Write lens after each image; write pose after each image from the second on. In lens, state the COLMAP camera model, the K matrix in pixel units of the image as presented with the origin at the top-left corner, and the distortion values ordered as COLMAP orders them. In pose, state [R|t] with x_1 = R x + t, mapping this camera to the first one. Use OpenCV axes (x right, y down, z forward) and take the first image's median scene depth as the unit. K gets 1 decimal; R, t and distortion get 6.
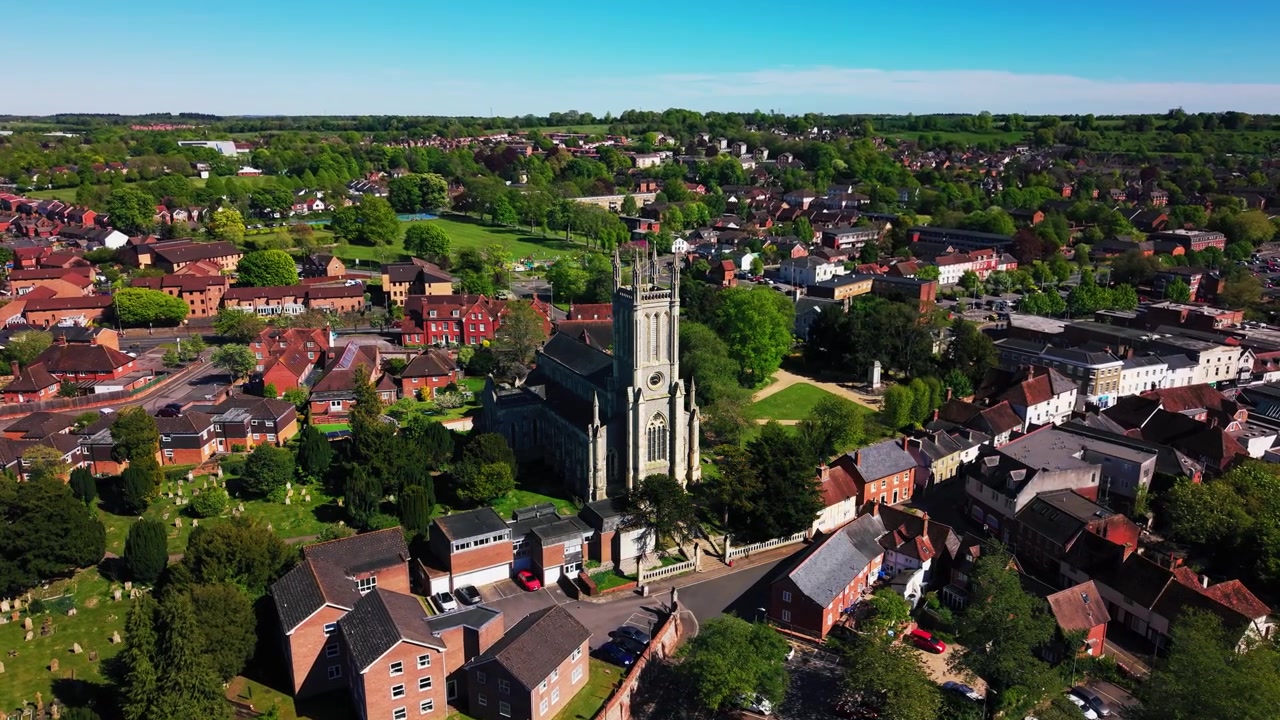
lens RADIAL K [[908.9, 0, 640.0], [0, 908.9, 360.0], [0, 0, 1]] dist [0.026268, -0.034224]
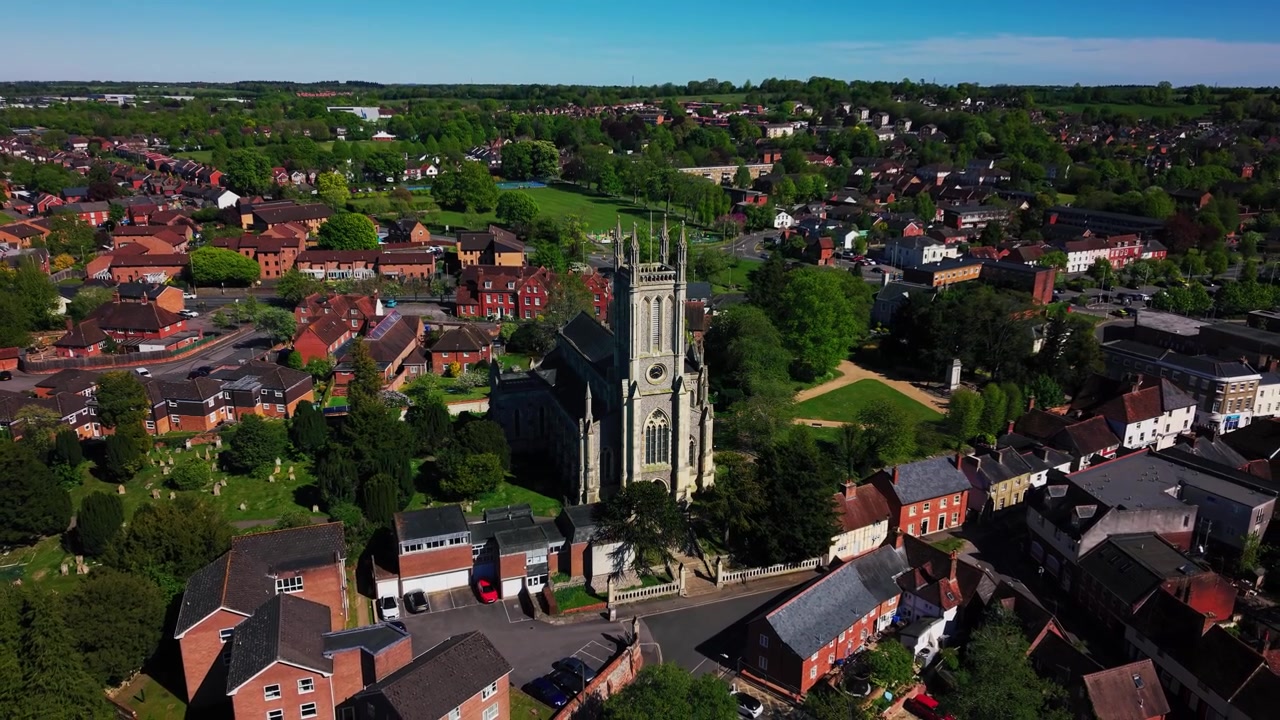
lens RADIAL K [[908.9, 0, 640.0], [0, 908.9, 360.0], [0, 0, 1]] dist [0.026268, -0.034224]
pose [[0.987041, 0.051455, -0.151996, 0.096963], [-0.046862, 0.998334, 0.033648, -0.013817], [0.153474, -0.026089, 0.987808, 0.091813]]
